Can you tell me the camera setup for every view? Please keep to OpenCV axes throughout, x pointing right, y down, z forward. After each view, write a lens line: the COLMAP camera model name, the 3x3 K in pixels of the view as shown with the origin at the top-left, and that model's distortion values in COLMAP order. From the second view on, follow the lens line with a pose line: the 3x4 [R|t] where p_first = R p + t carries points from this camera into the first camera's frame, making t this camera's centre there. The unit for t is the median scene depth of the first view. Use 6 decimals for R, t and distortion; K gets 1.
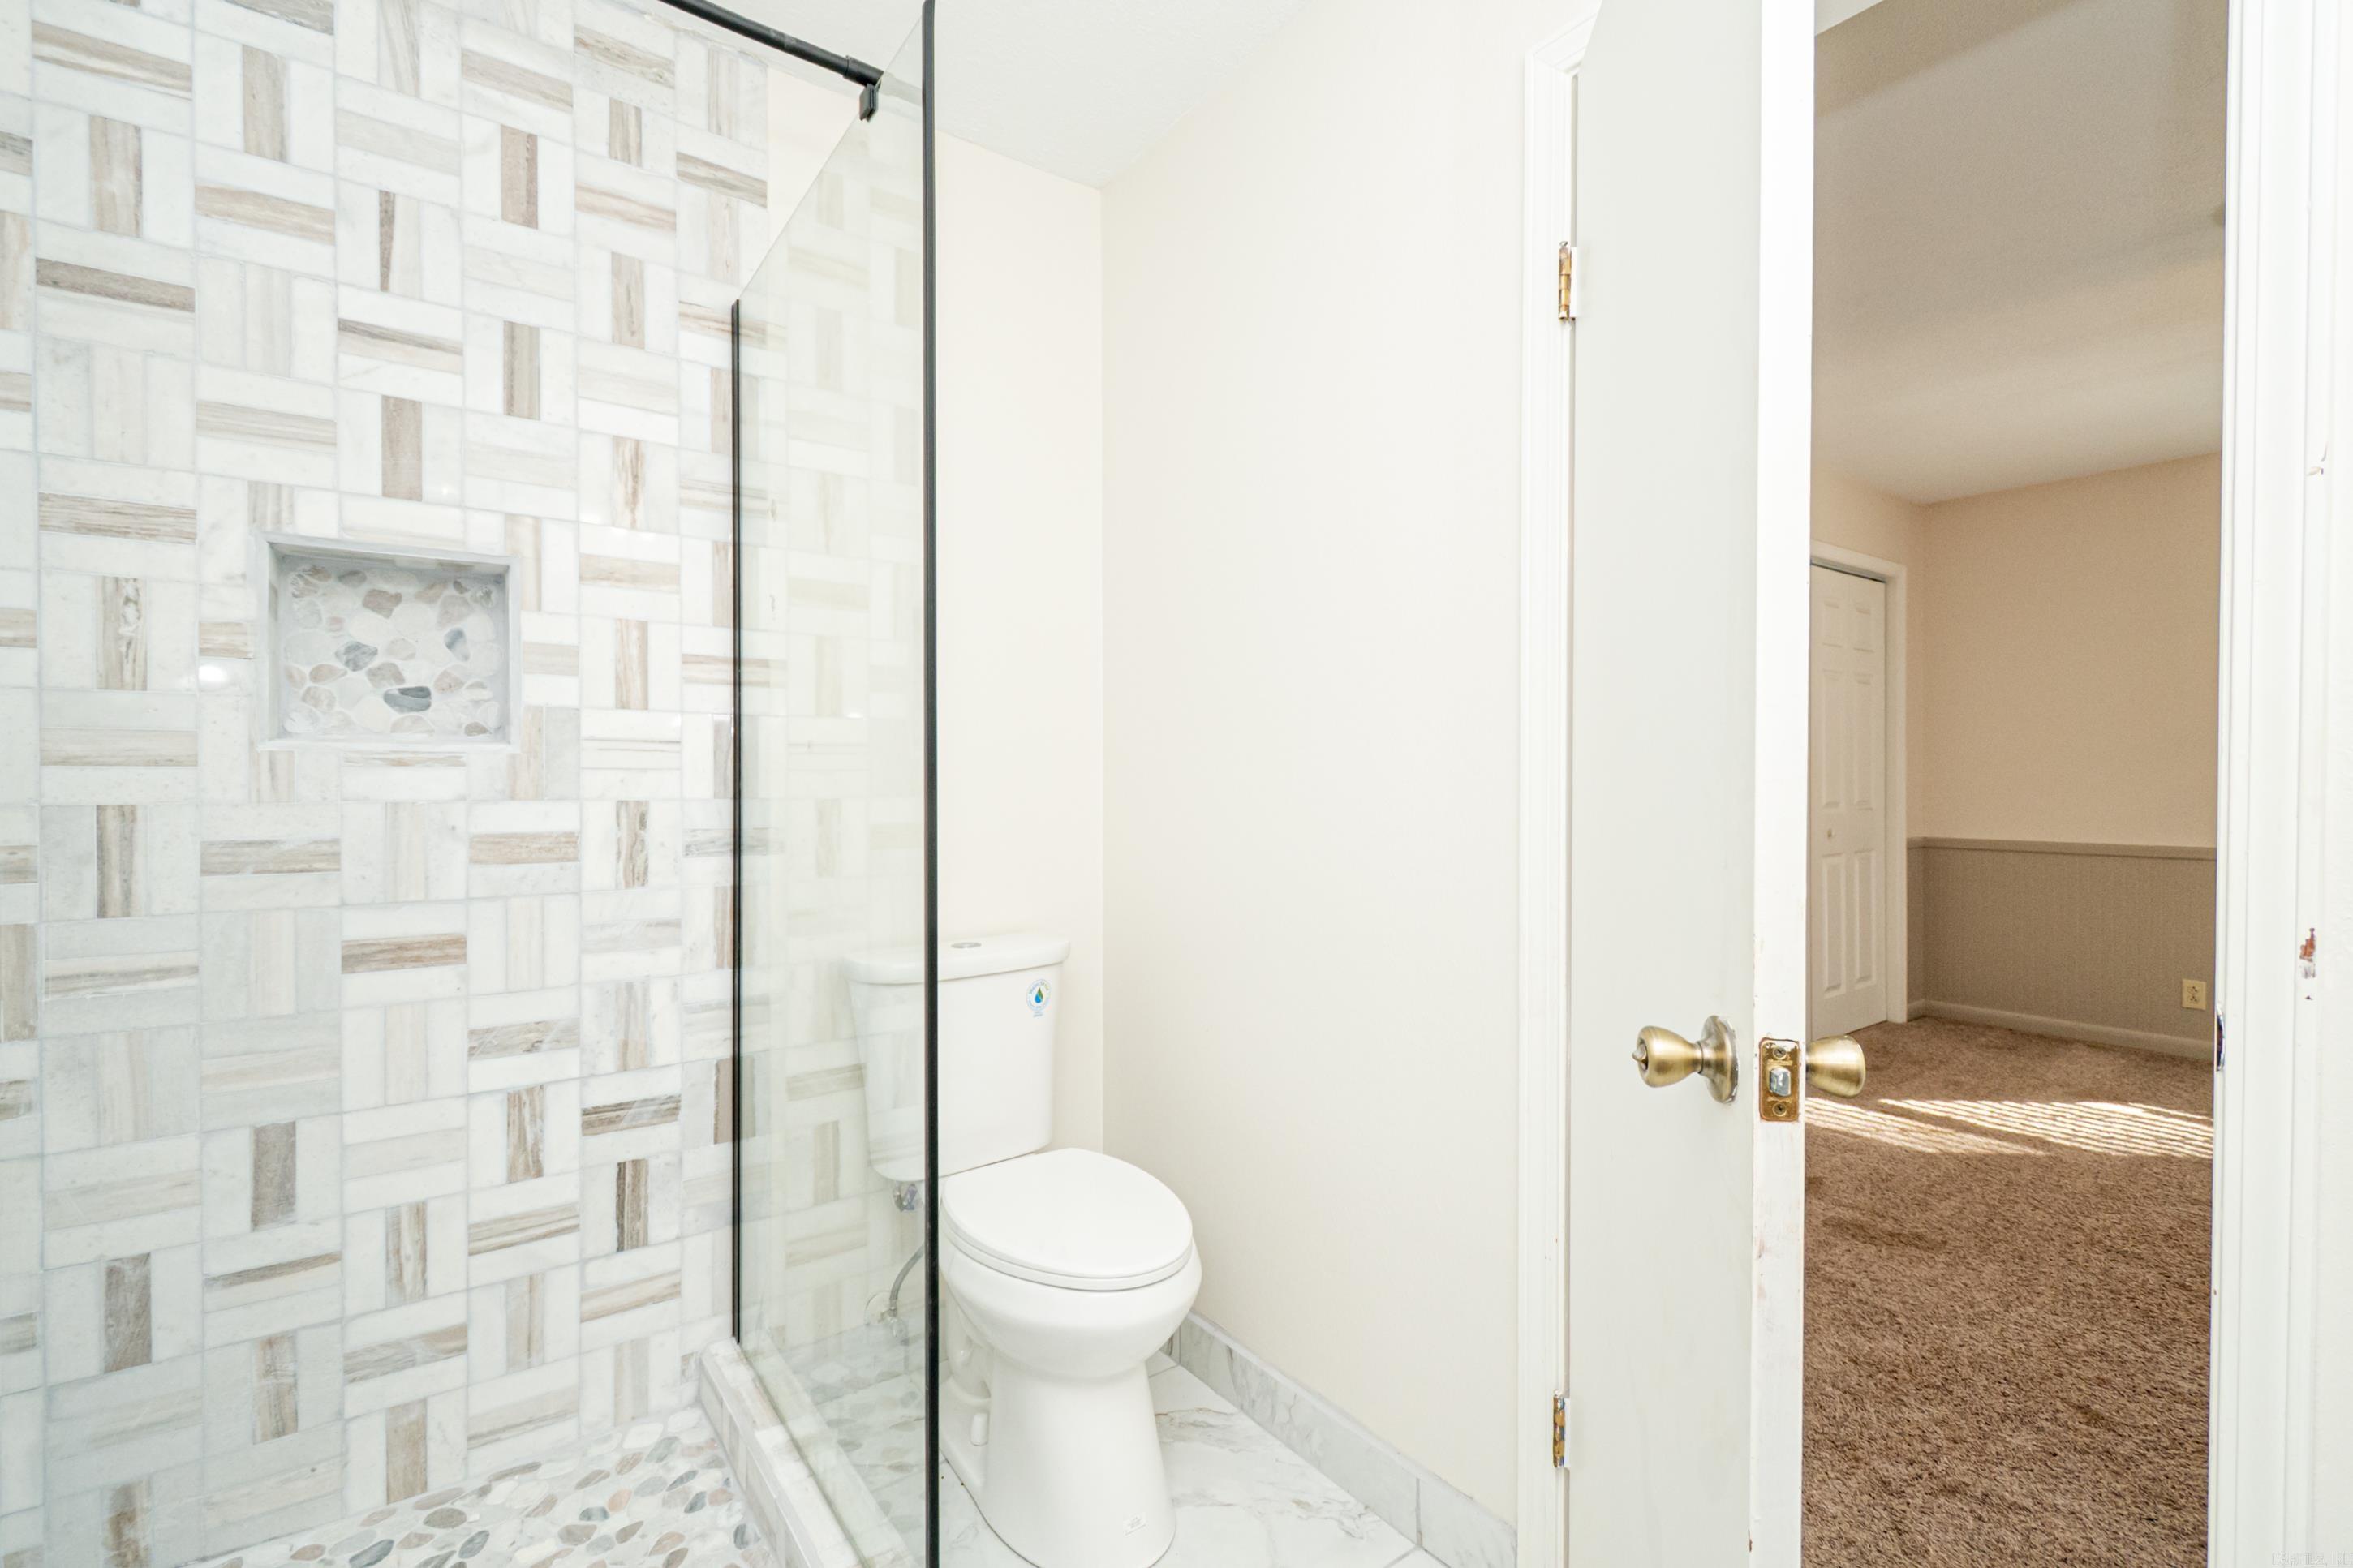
lens RADIAL K [[1043.4, 0, 1184.3], [0, 1043.4, 769.8], [0, 0, 1]] dist [0.006280, -0.002112]
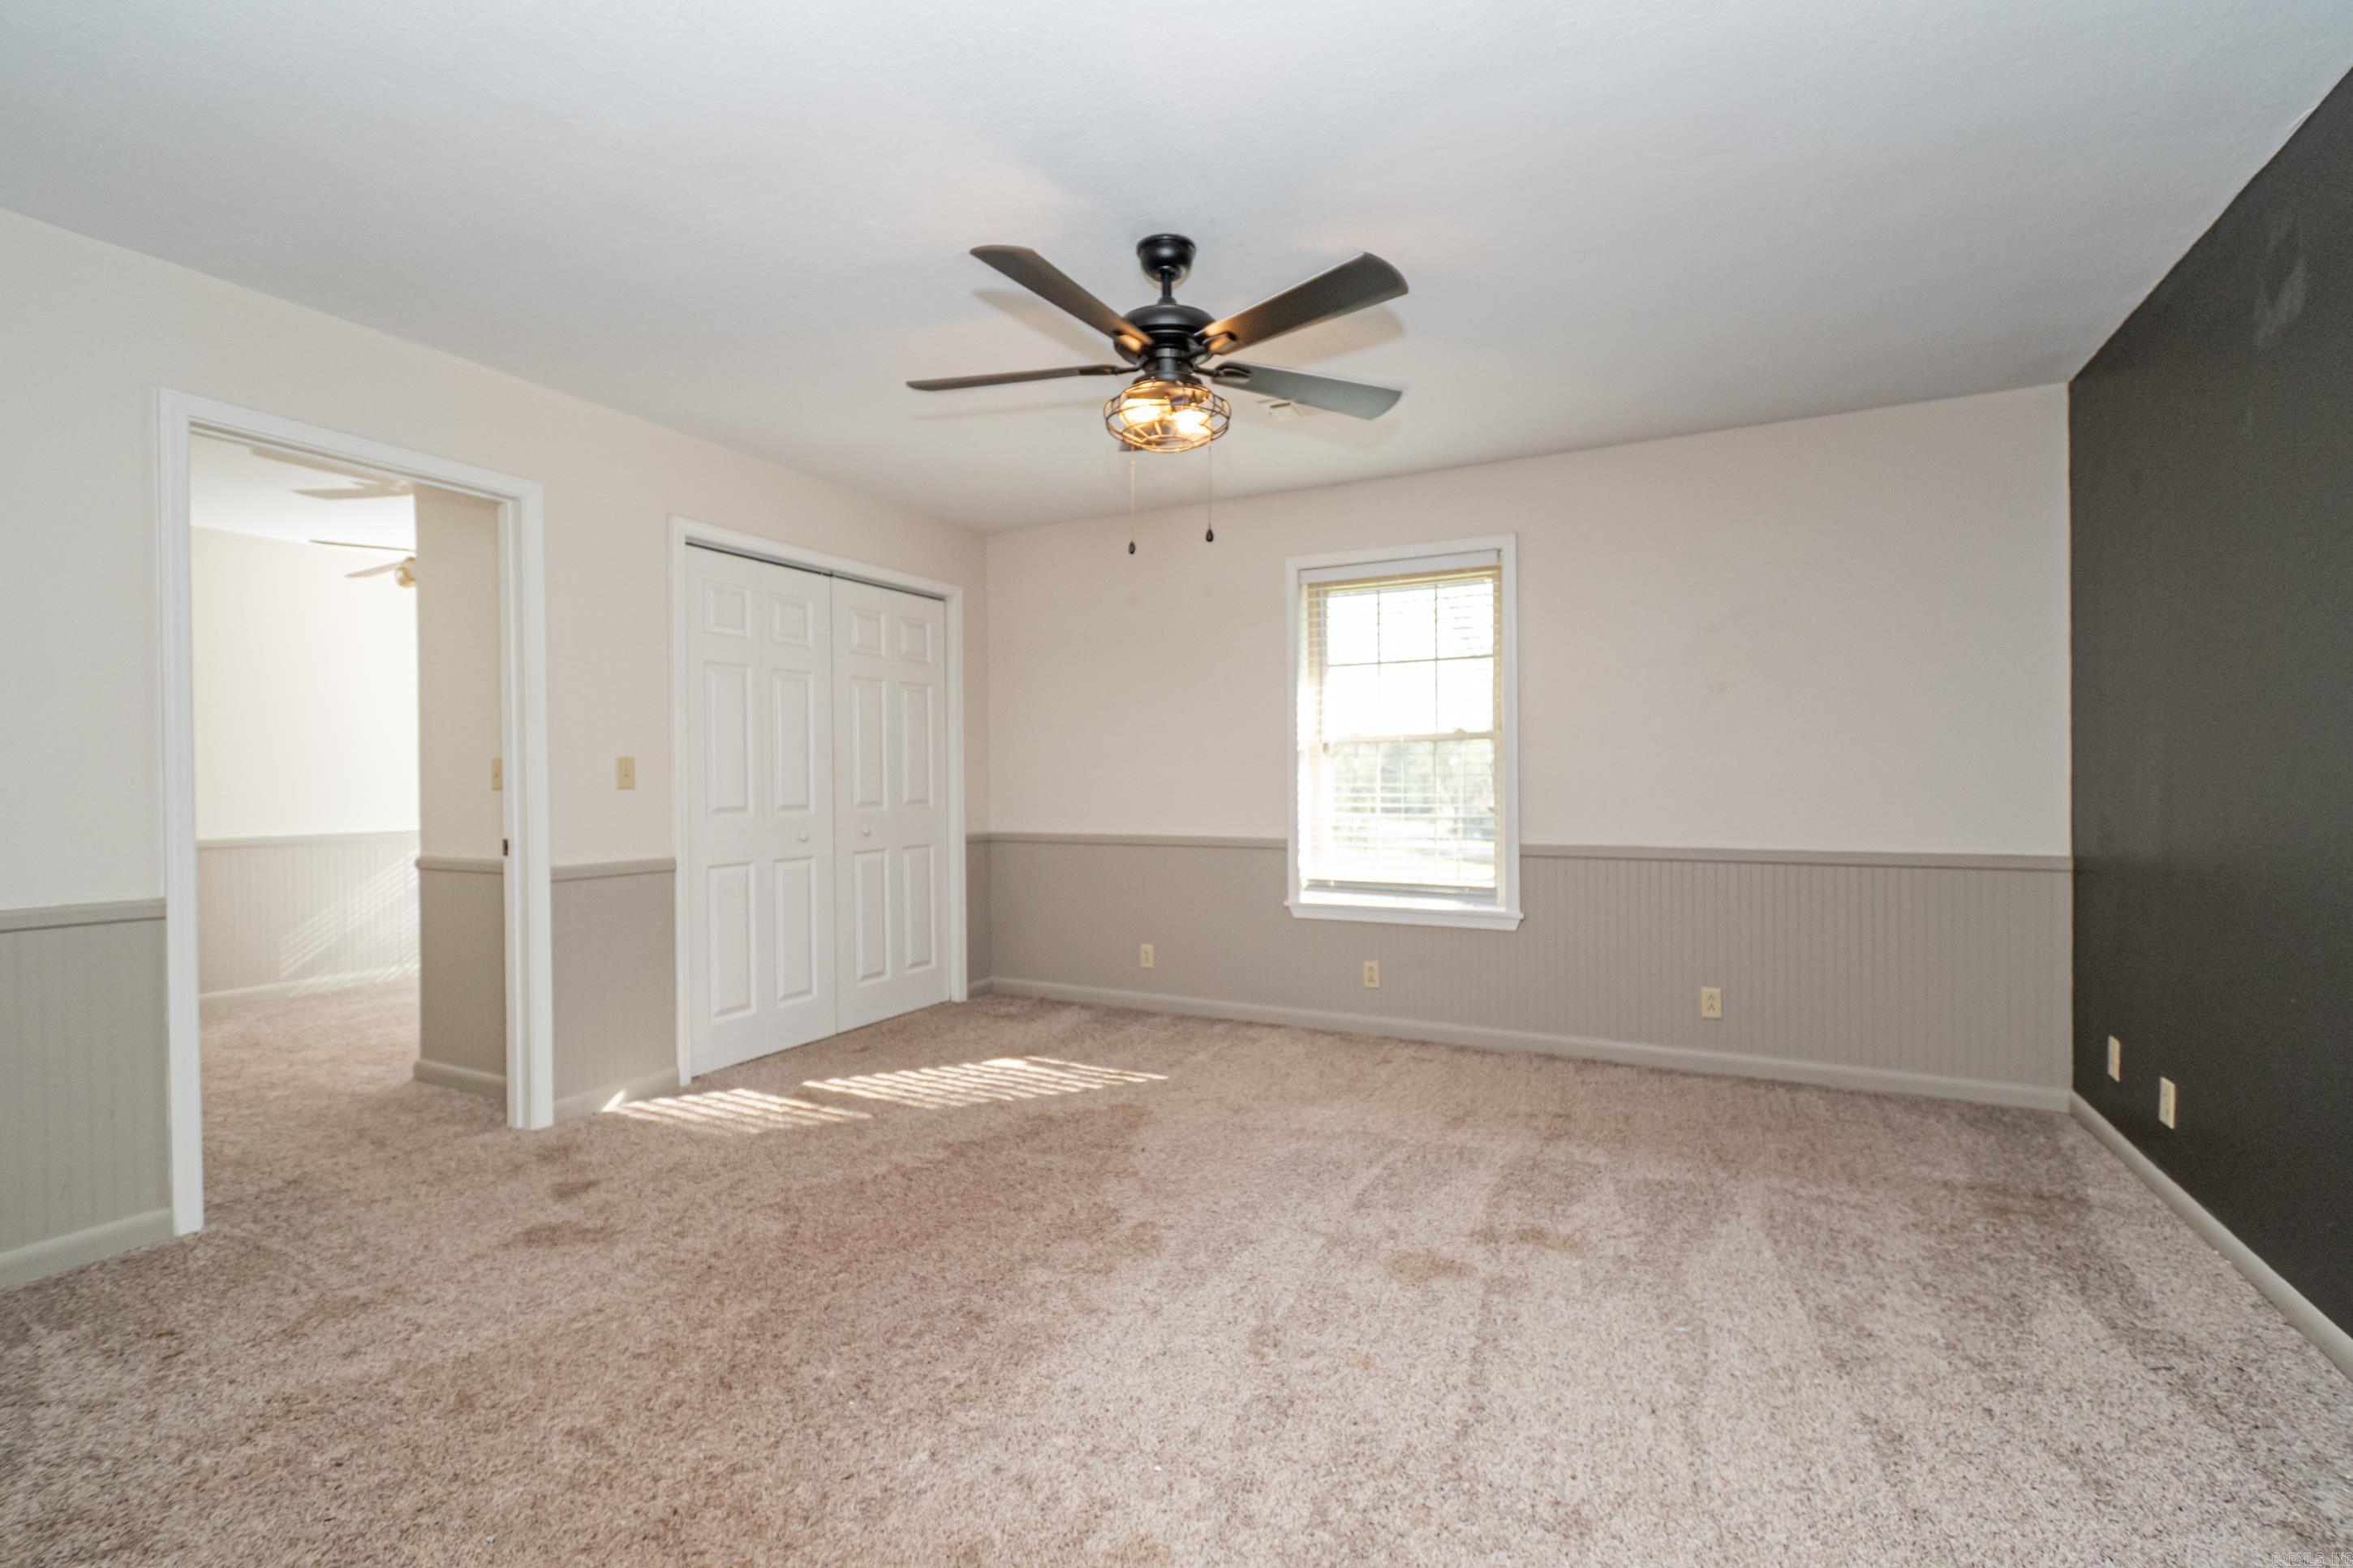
lens RADIAL K [[1043.4, 0, 1169.1], [0, 1043.4, 774.9], [0, 0, 1]] dist [0.006280, -0.002112]
pose [[0.902230, -0.010968, 0.431116, 0.559674], [0.009993, 0.999940, 0.004527, 0.001105], [-0.431140, 0.000223, 0.902285, -0.121656]]
